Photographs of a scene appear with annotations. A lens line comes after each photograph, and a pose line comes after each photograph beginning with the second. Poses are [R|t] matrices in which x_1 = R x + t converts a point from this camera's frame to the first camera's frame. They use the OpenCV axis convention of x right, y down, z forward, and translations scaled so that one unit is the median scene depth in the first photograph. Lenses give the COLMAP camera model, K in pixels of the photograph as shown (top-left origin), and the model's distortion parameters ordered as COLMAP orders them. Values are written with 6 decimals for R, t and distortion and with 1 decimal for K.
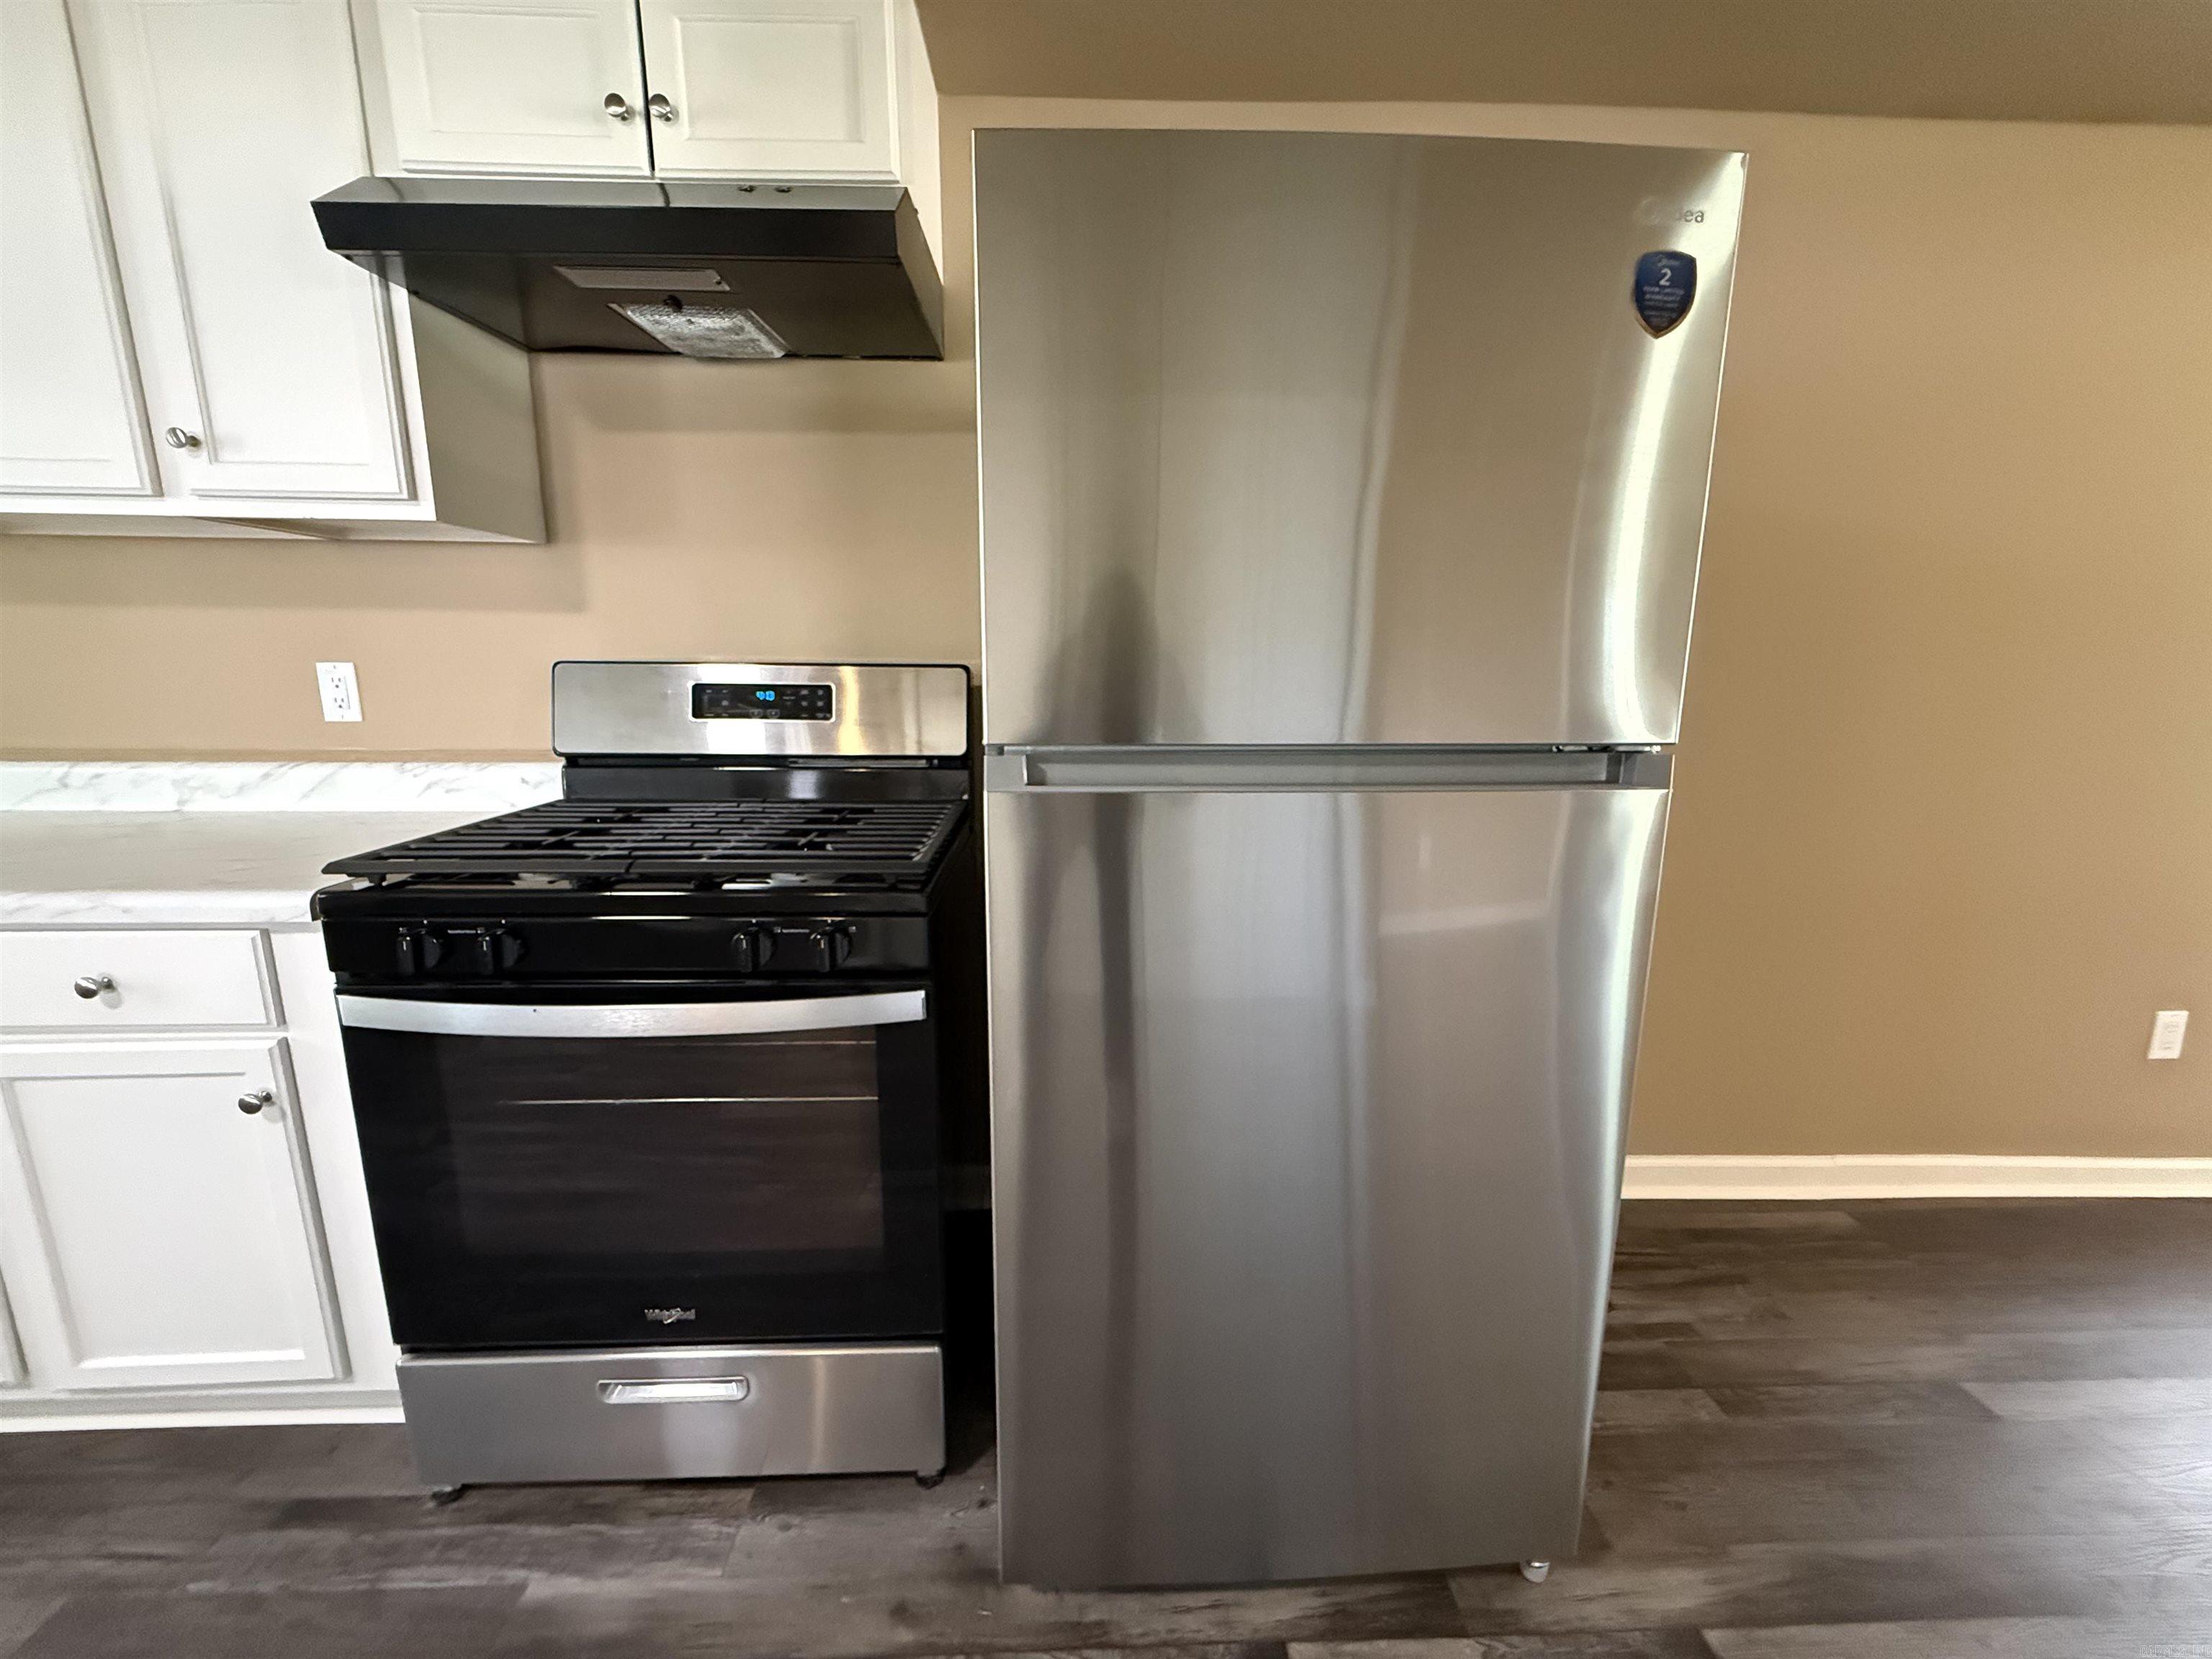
lens RADIAL K [[882.1, 0, 1096.0], [0, 882.1, 829.3], [0, 0, 1]] dist [0.000217, 0.000132]
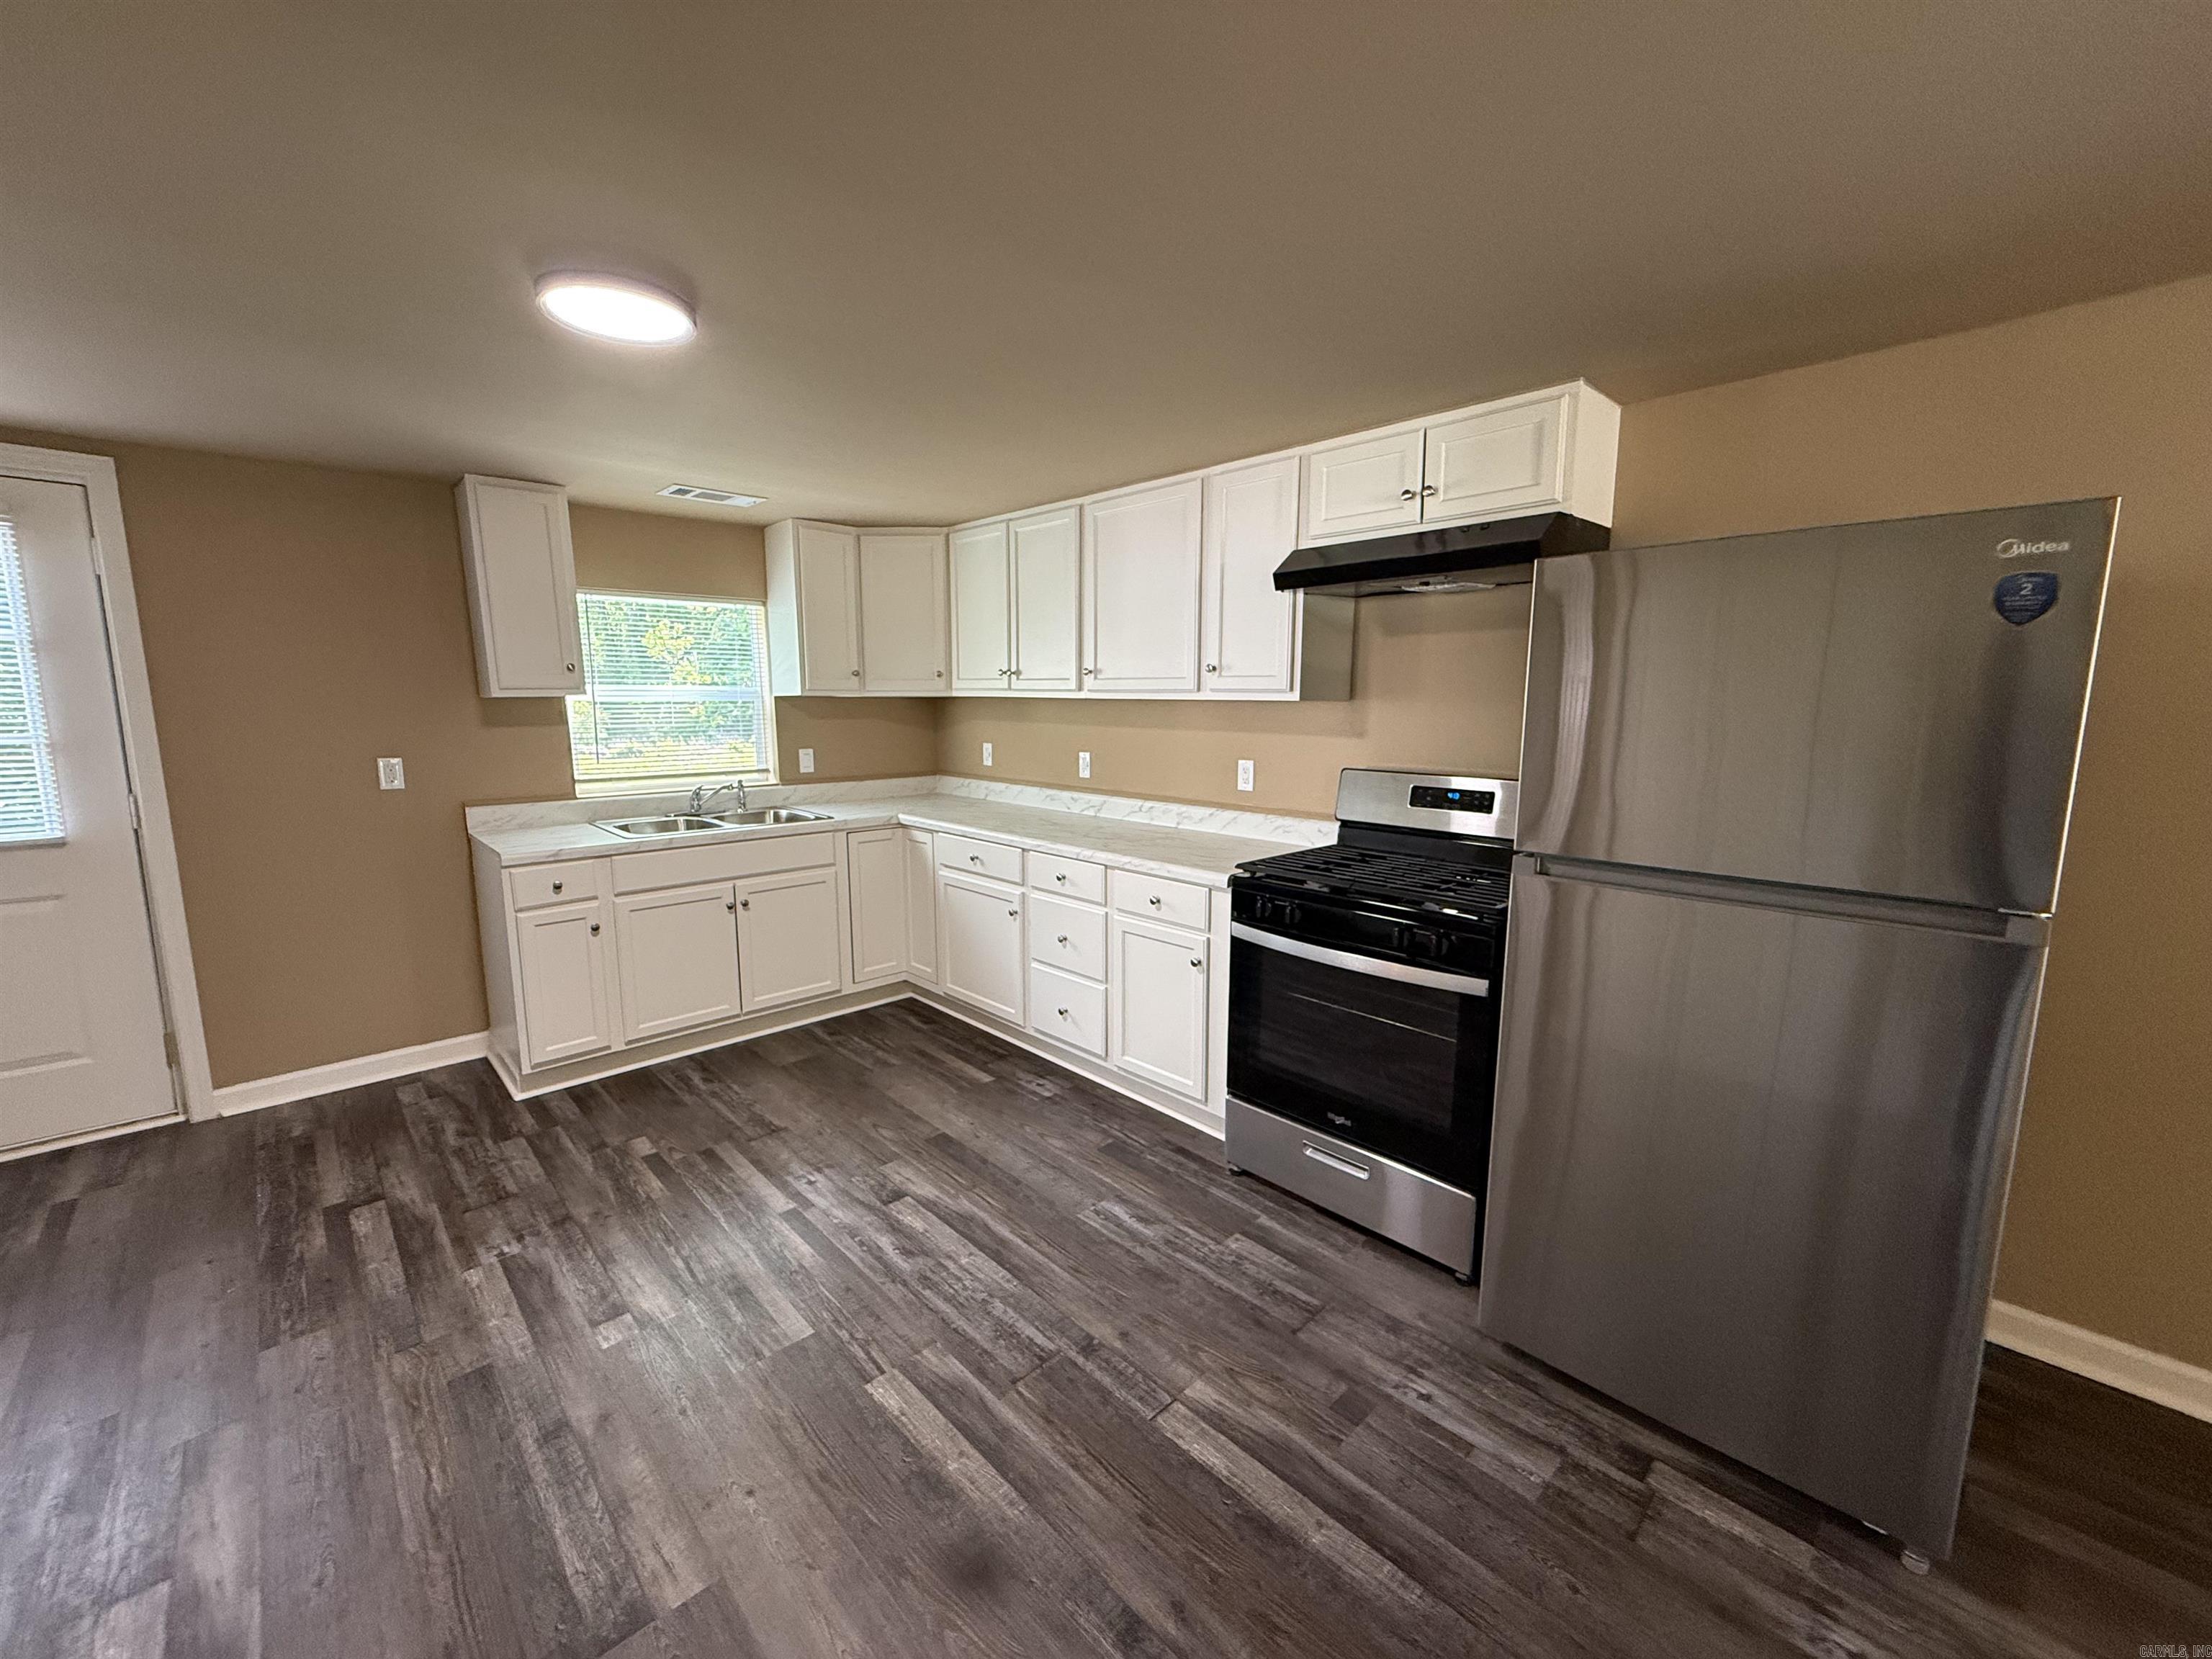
lens RADIAL K [[882.1, 0, 1100.8], [0, 882.1, 830.0], [0, 0, 1]] dist [0.000217, 0.000132]
pose [[0.663961, 0.107273, -0.740033, 0.497149], [-0.141923, 0.989746, 0.016137, -0.029855], [0.734176, 0.094313, 0.672377, -0.692456]]
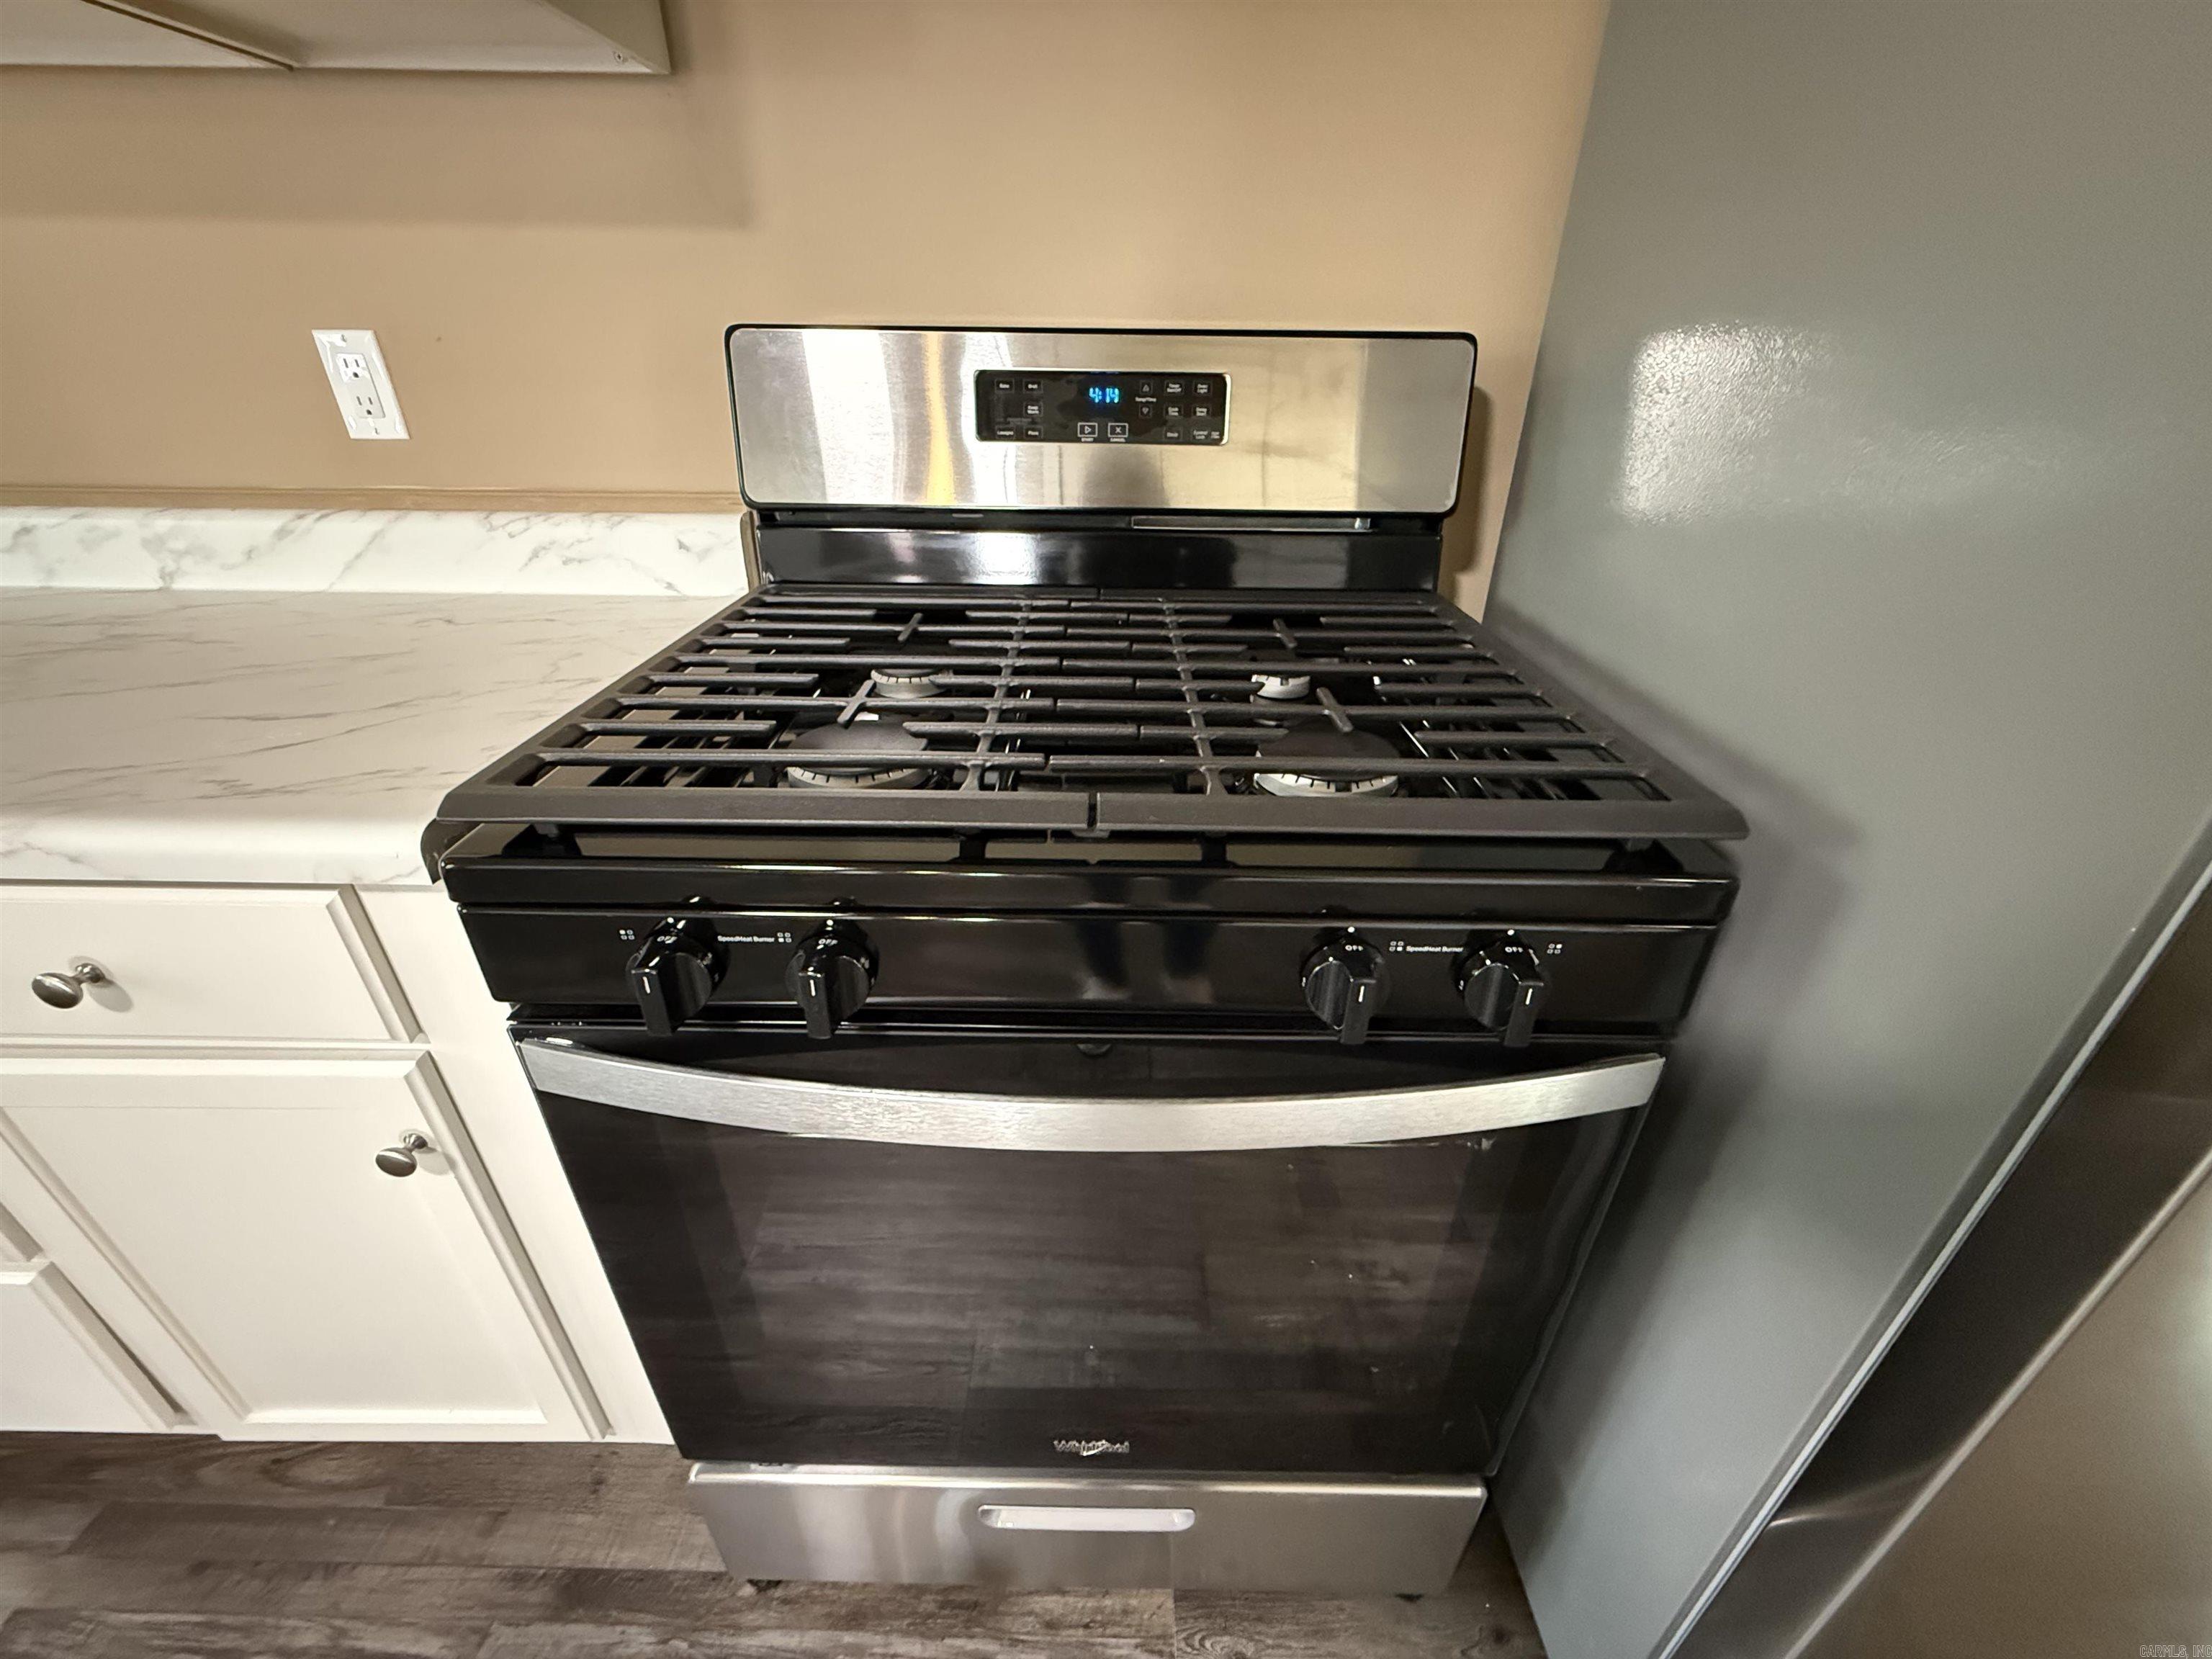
lens RADIAL K [[882.1, 0, 1095.5], [0, 882.1, 836.0], [0, 0, 1]] dist [0.000217, 0.000132]
pose [[0.998528, 0.027827, -0.046549, -0.431779], [-0.012384, 0.952645, 0.303833, -0.070033], [0.052800, -0.302810, 0.951587, 0.485223]]
